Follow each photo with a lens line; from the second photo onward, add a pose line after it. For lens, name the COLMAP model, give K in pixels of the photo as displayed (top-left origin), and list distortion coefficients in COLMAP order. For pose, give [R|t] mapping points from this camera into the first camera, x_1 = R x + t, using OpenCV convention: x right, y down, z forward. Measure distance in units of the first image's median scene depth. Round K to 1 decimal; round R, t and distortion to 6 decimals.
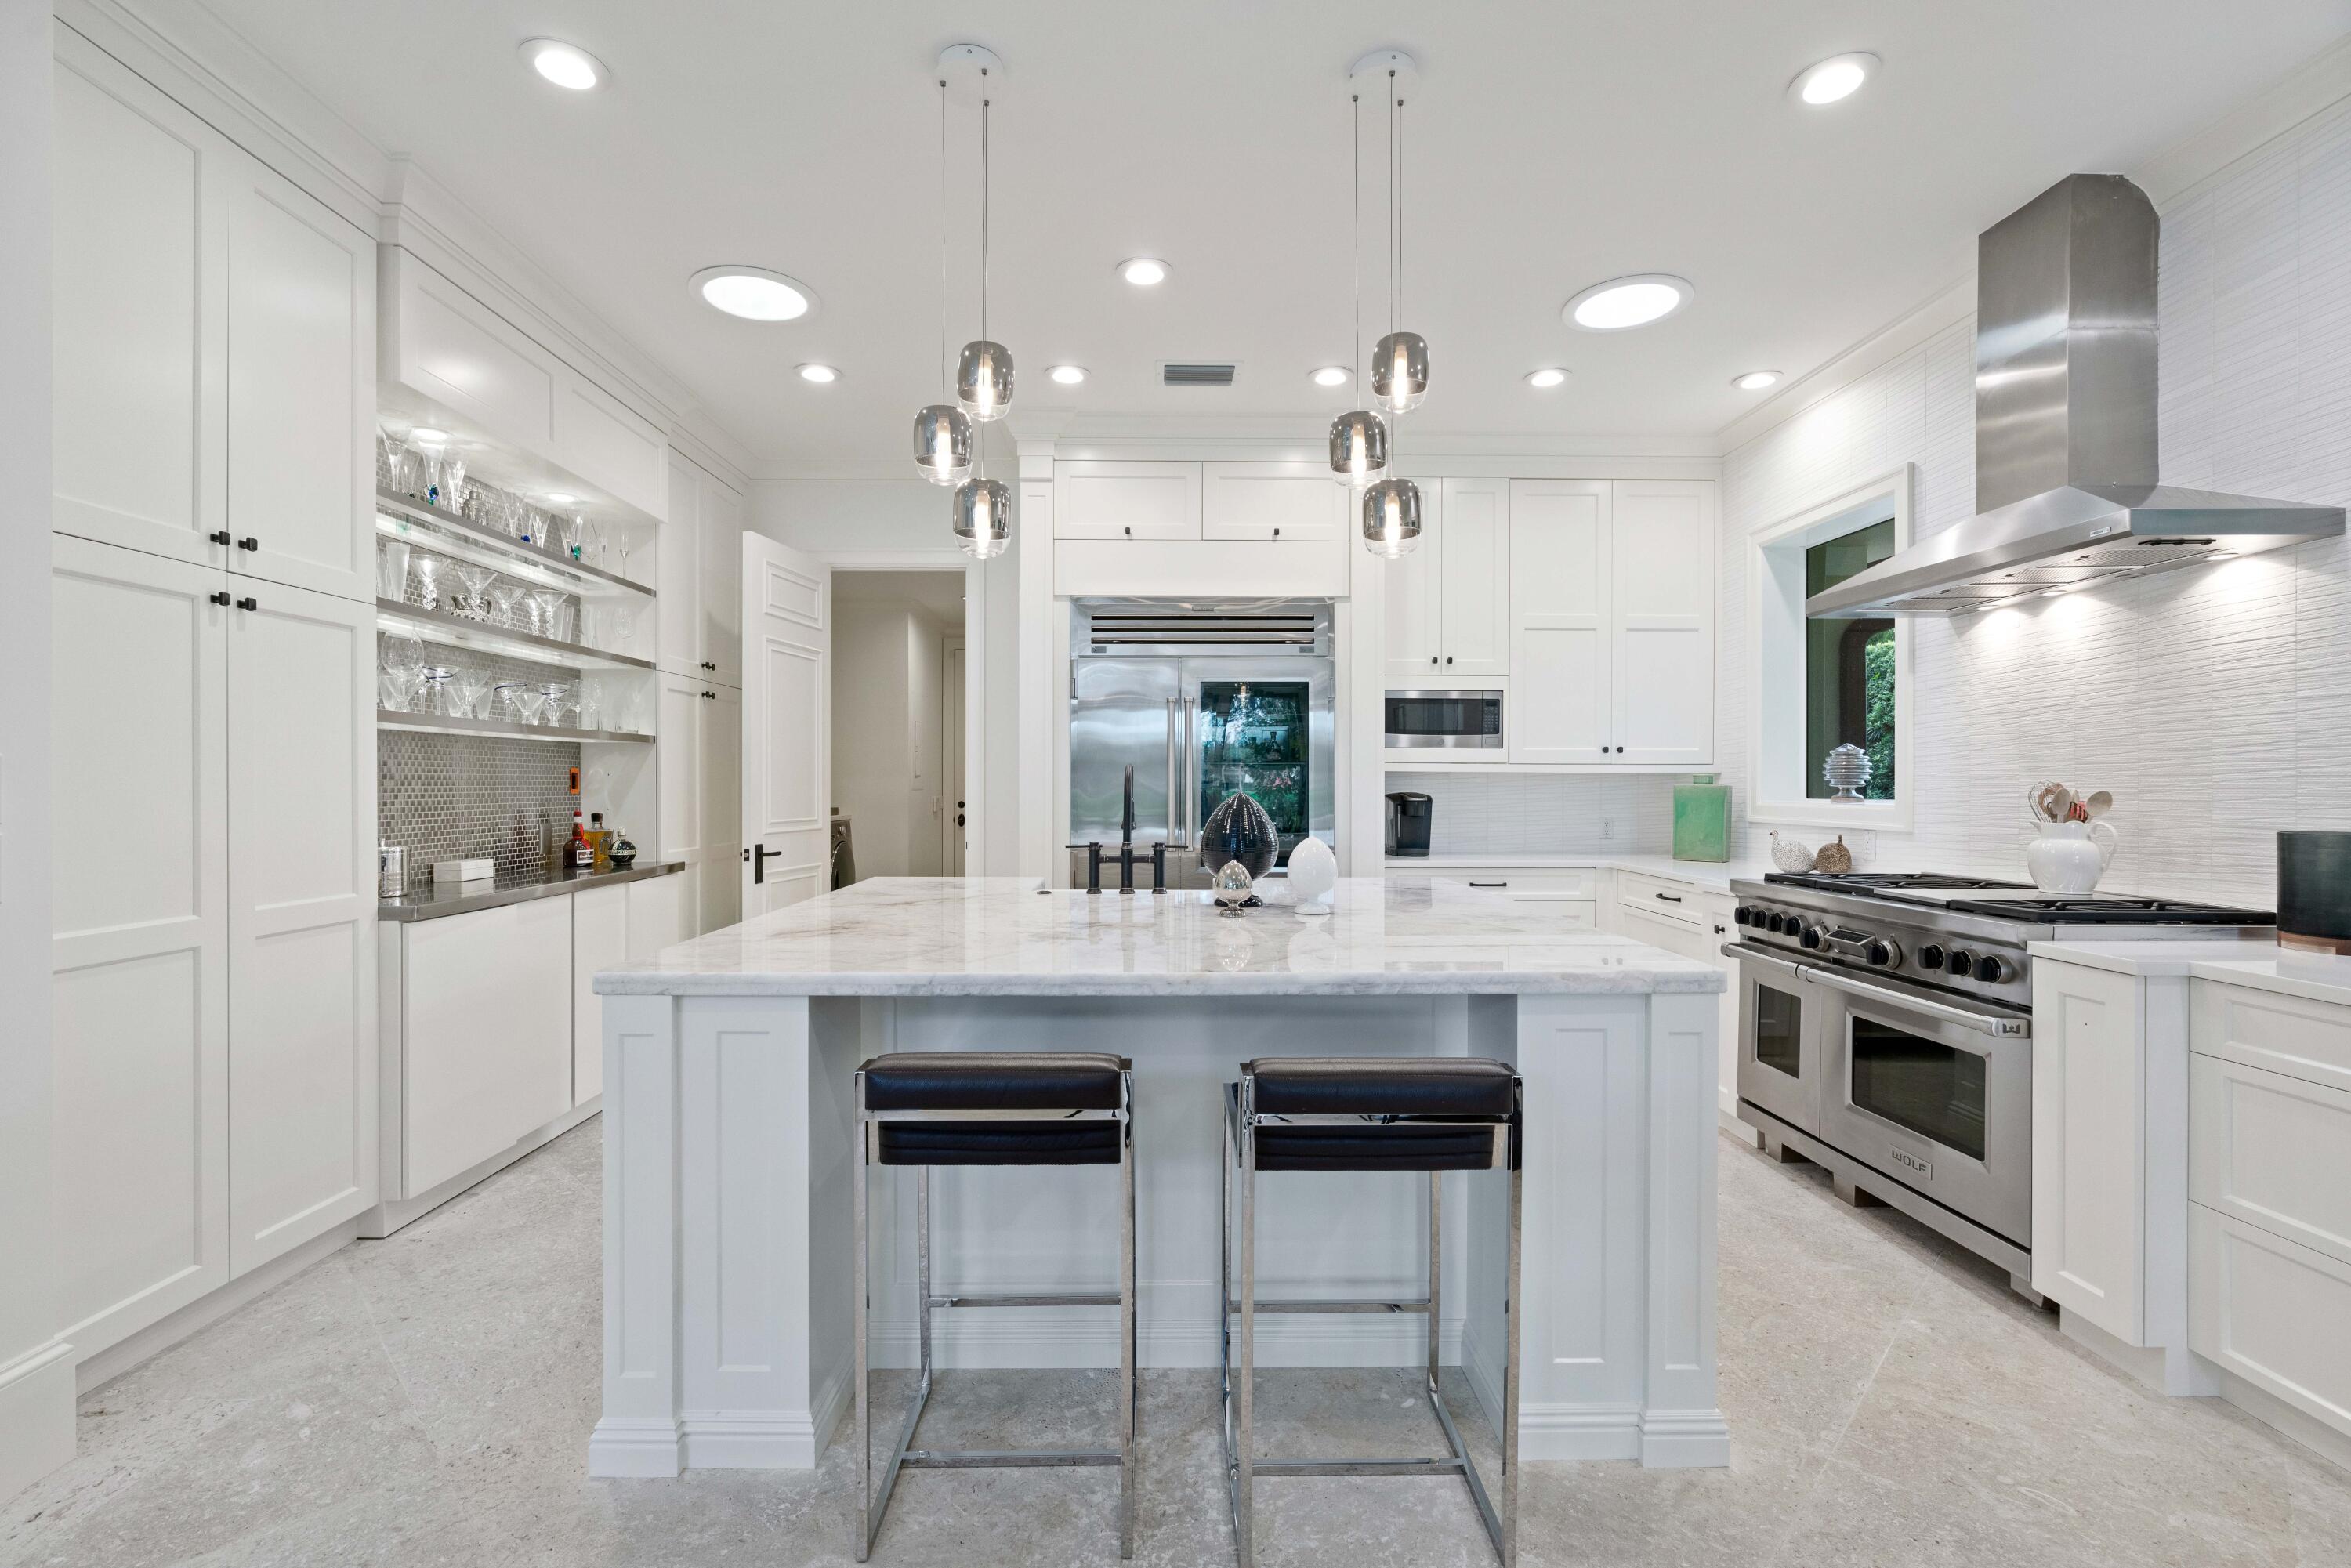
lens RADIAL K [[1051.7, 0, 1169.5], [0, 1051.7, 780.8], [0, 0, 1]] dist [-0.009311, 0.002634]
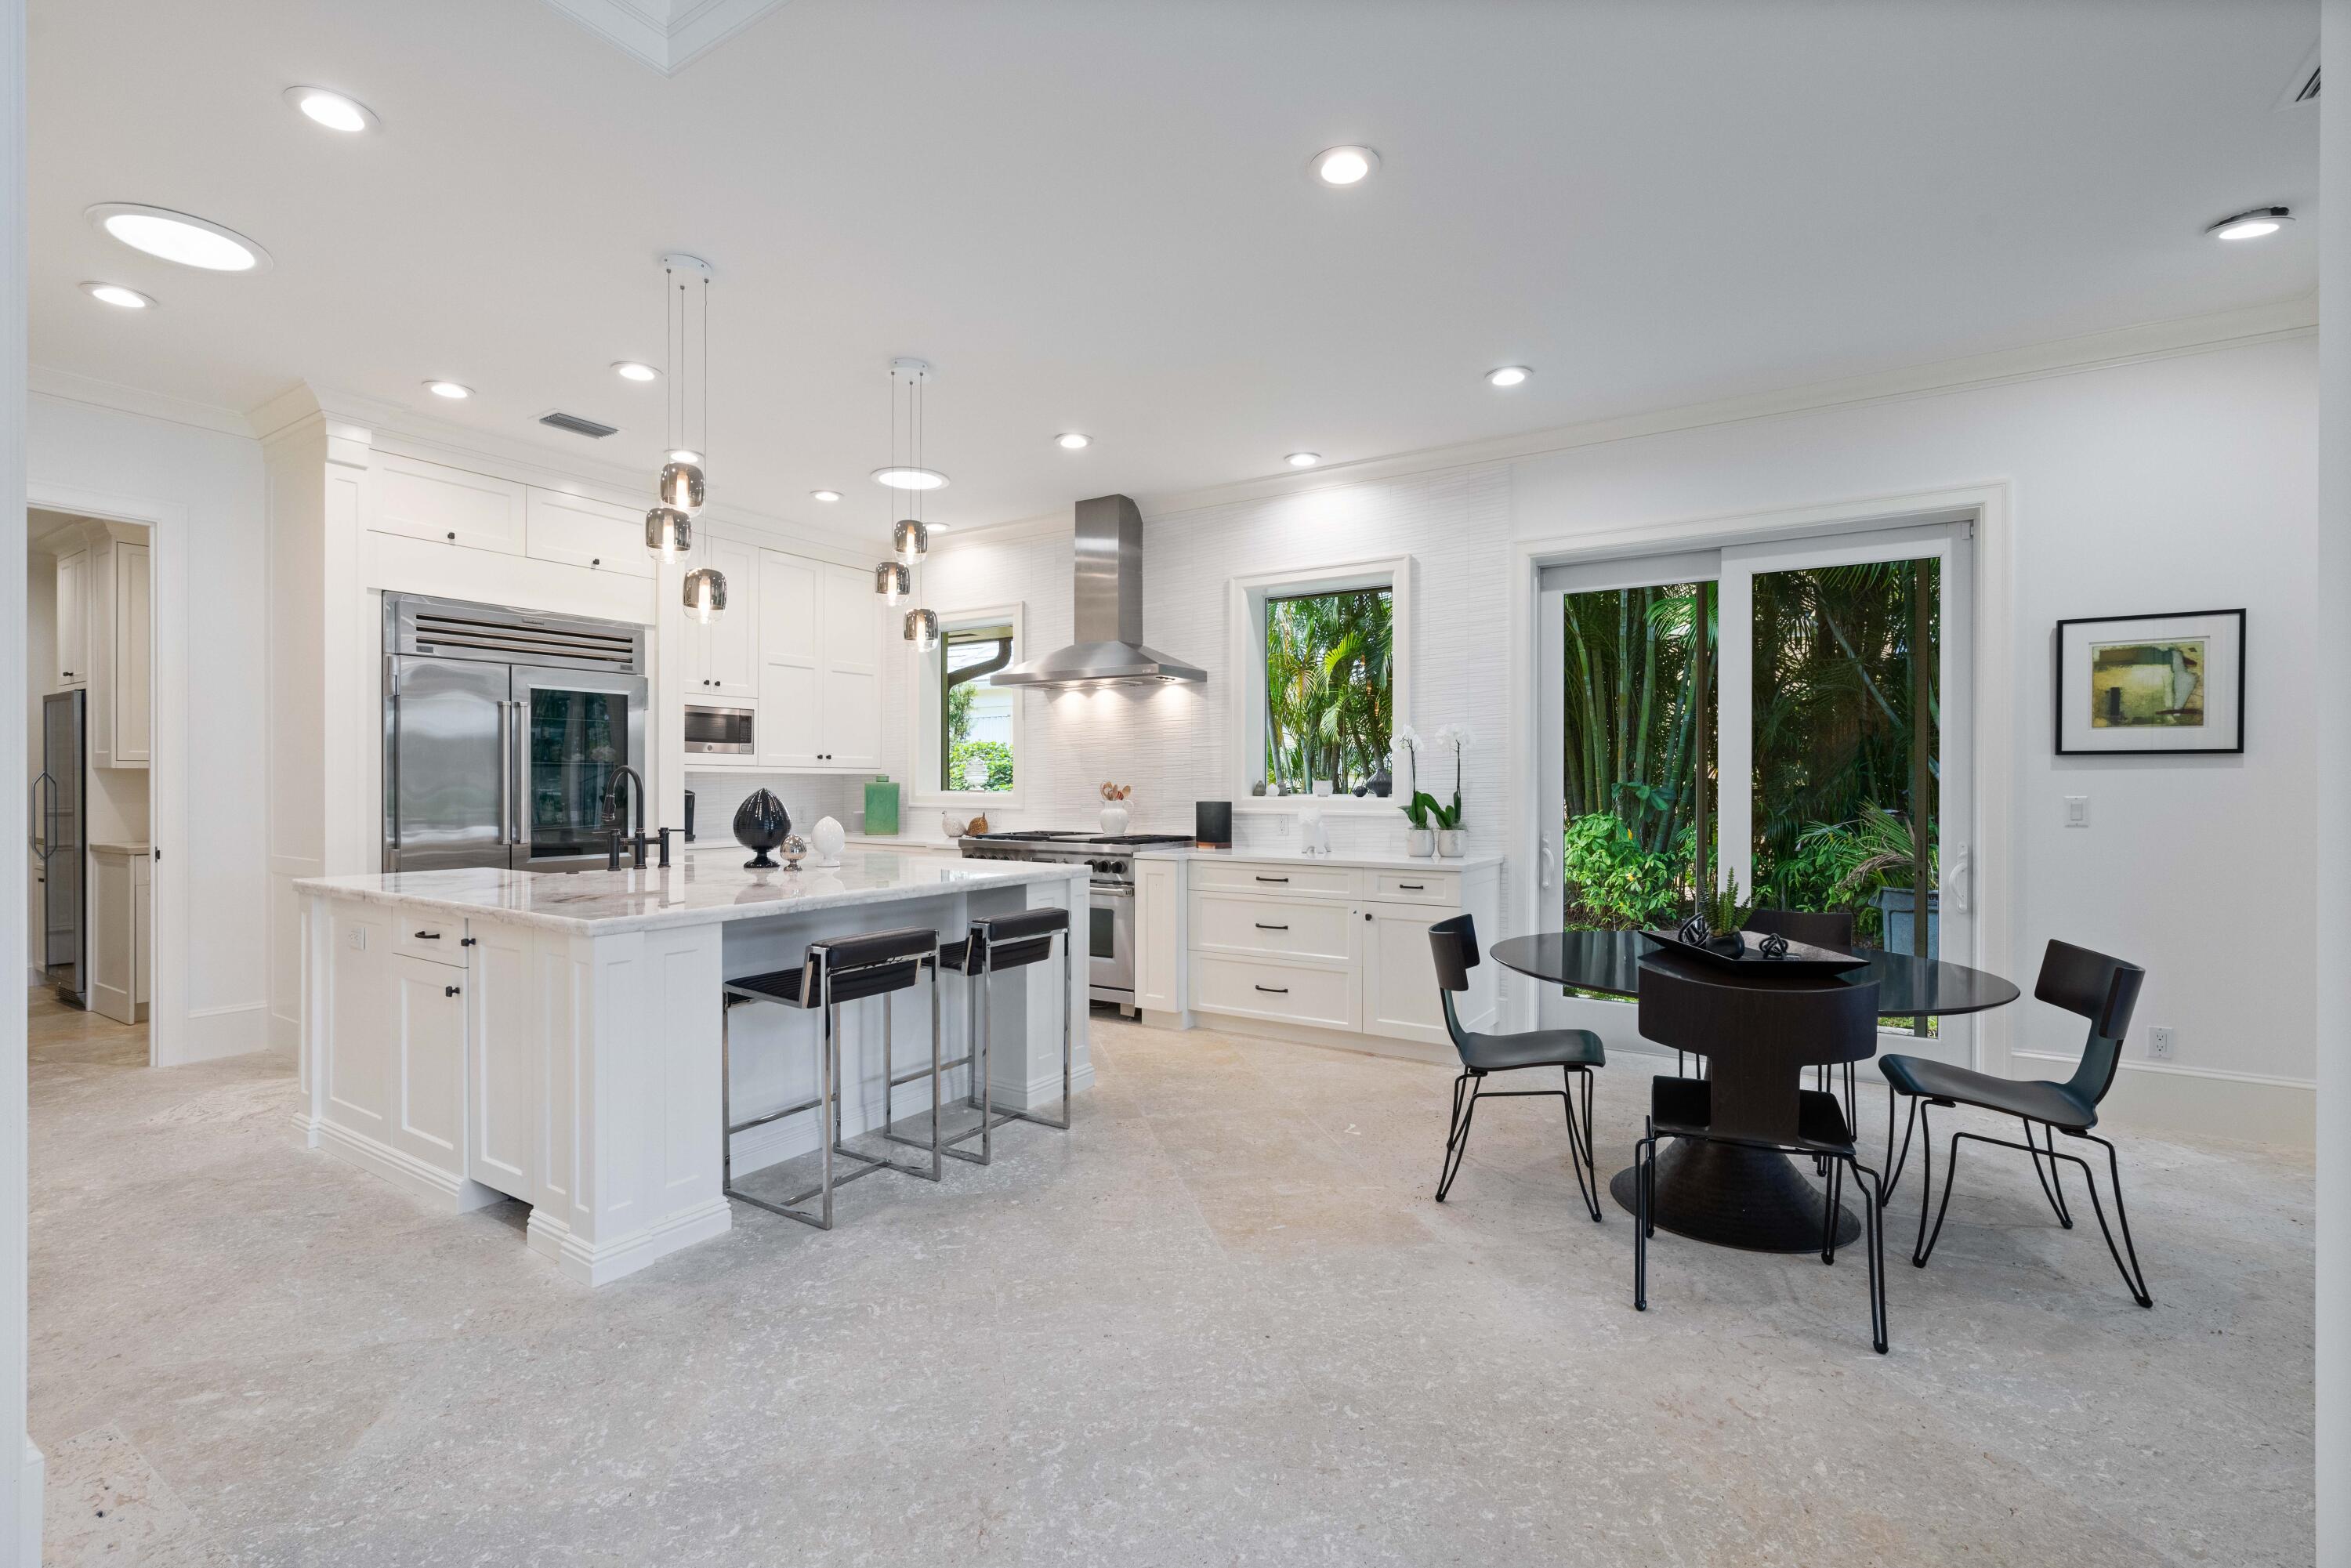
lens RADIAL K [[1051.7, 0, 1169.3], [0, 1051.7, 778.2], [0, 0, 1]] dist [-0.009311, 0.002634]
pose [[0.551714, 0.002613, 0.834029, -0.848719], [-0.004494, 0.999990, -0.000159, -0.005678], [-0.834021, -0.003660, 0.551721, -0.257093]]
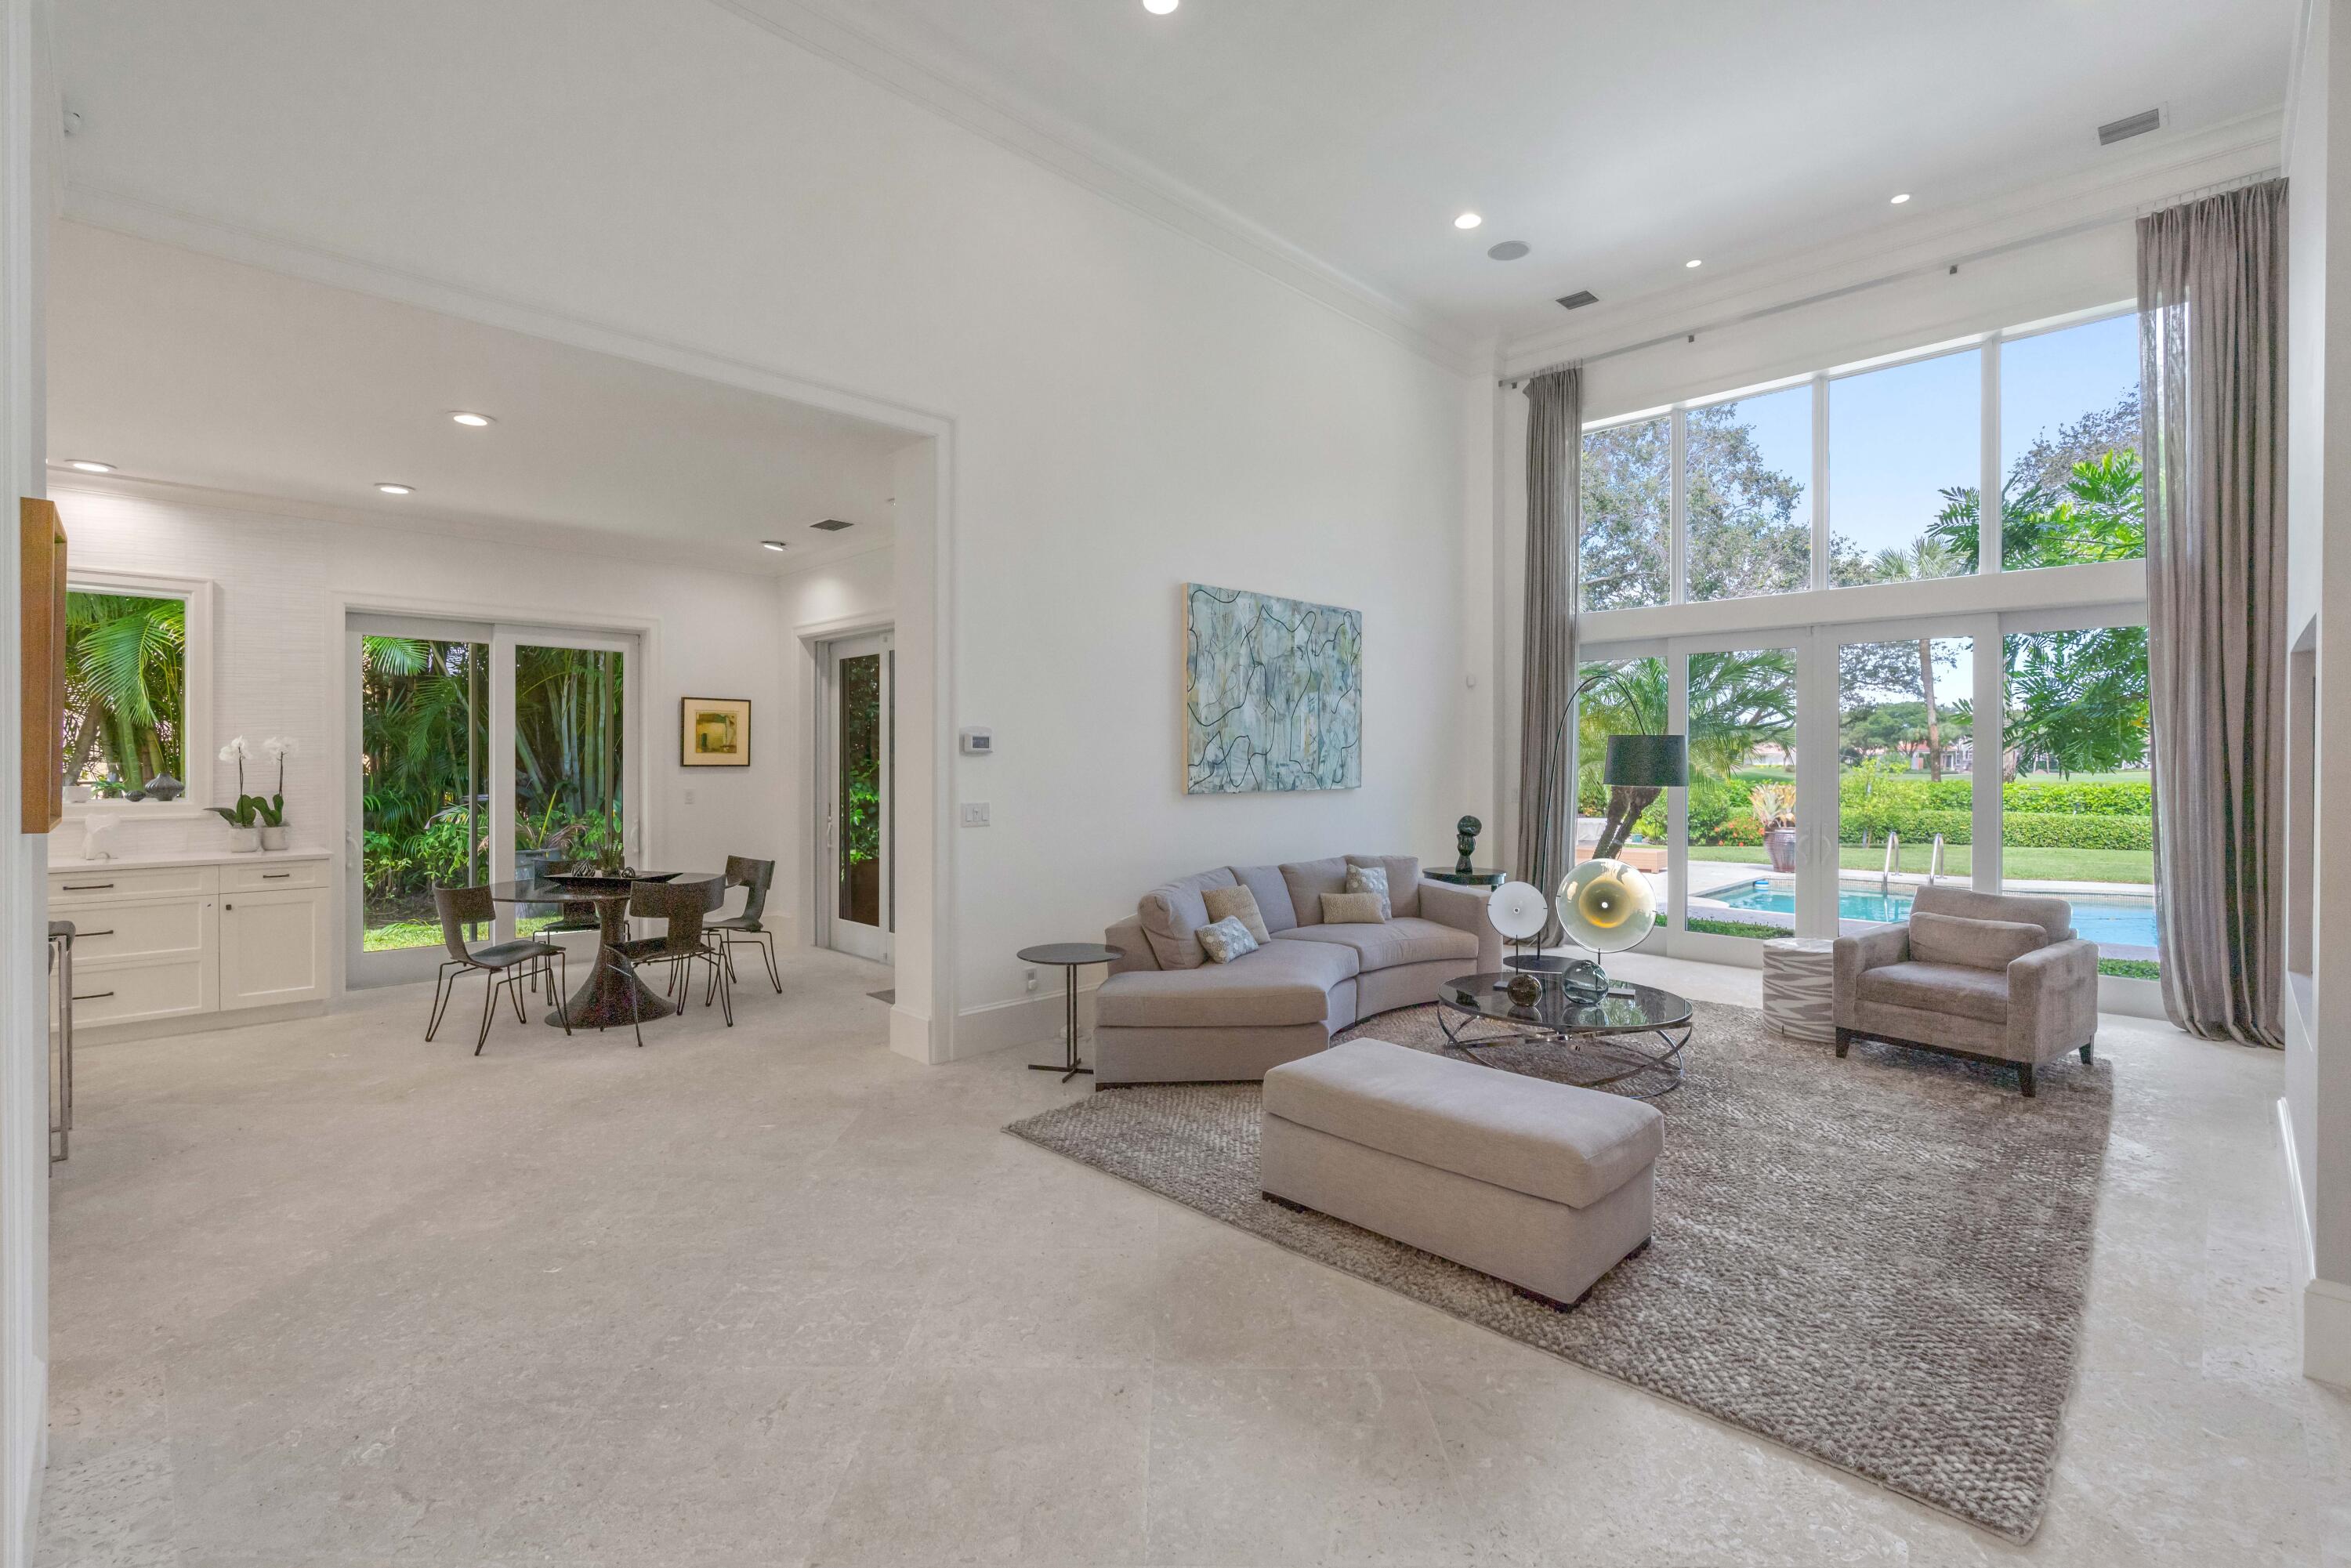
lens RADIAL K [[1051.7, 0, 1192.9], [0, 1051.7, 766.4], [0, 0, 1]] dist [-0.009311, 0.002634]
pose [[-0.712845, -0.007998, 0.701276, -1.847885], [-0.008212, 0.999962, 0.003057, -0.061433], [-0.701274, -0.003579, -0.712883, 0.518790]]
